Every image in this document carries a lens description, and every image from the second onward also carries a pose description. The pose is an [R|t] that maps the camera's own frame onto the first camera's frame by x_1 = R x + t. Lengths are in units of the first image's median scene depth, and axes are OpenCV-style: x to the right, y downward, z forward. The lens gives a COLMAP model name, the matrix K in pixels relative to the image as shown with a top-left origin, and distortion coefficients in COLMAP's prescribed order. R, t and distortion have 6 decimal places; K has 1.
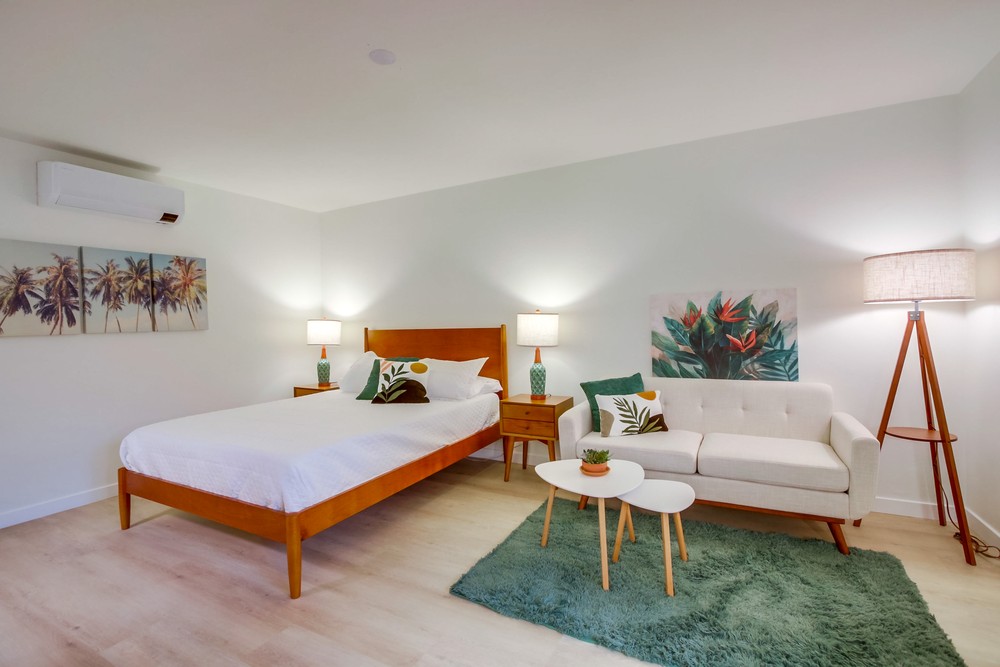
lens RADIAL K [[455.5, 0, 503.6], [0, 455.5, 329.8], [0, 0, 1]] dist [-0.016869, 0.001640]
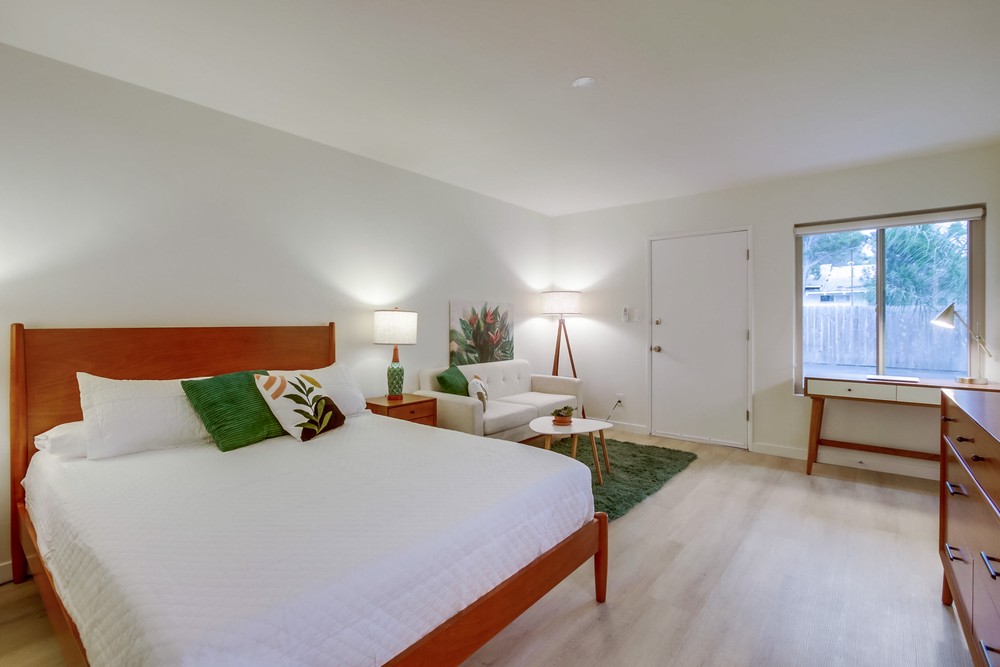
lens RADIAL K [[455.5, 0, 499.5], [0, 455.5, 328.3], [0, 0, 1]] dist [-0.016869, 0.001640]
pose [[0.215821, 0.009796, 0.976384, -0.965370], [0.016093, 0.999778, -0.013588, 0.020501], [-0.976300, 0.018646, 0.215615, 0.671092]]
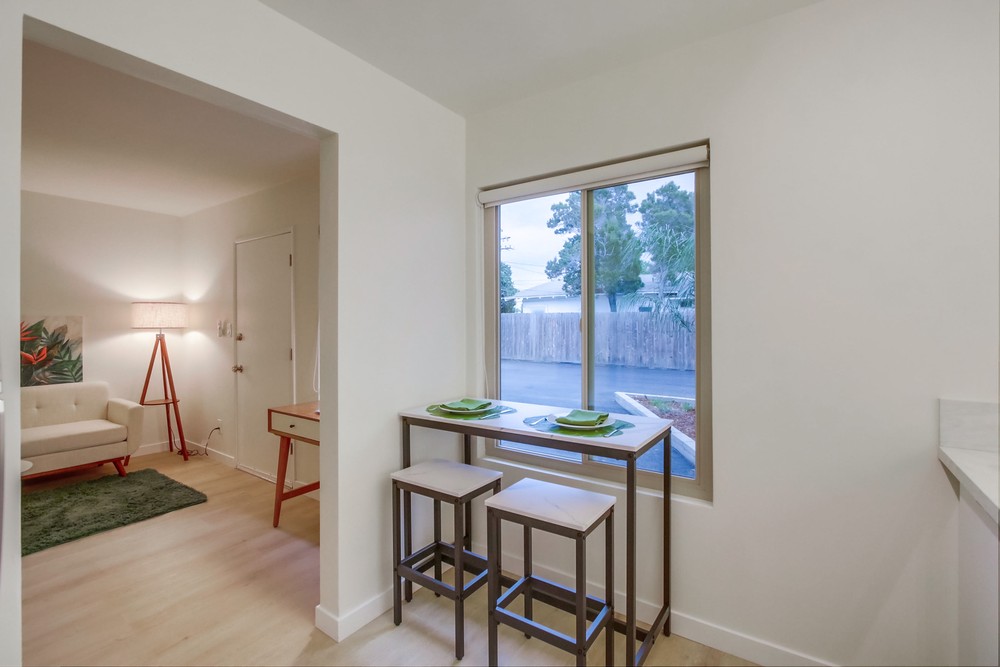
lens RADIAL K [[455.5, 0, 495.9], [0, 455.5, 319.5], [0, 0, 1]] dist [-0.016869, 0.001640]
pose [[0.138364, 0.033306, 0.989821, -0.560391], [0.020190, 0.999132, -0.036442, -0.004084], [-0.990176, 0.025027, 0.137571, -0.476341]]
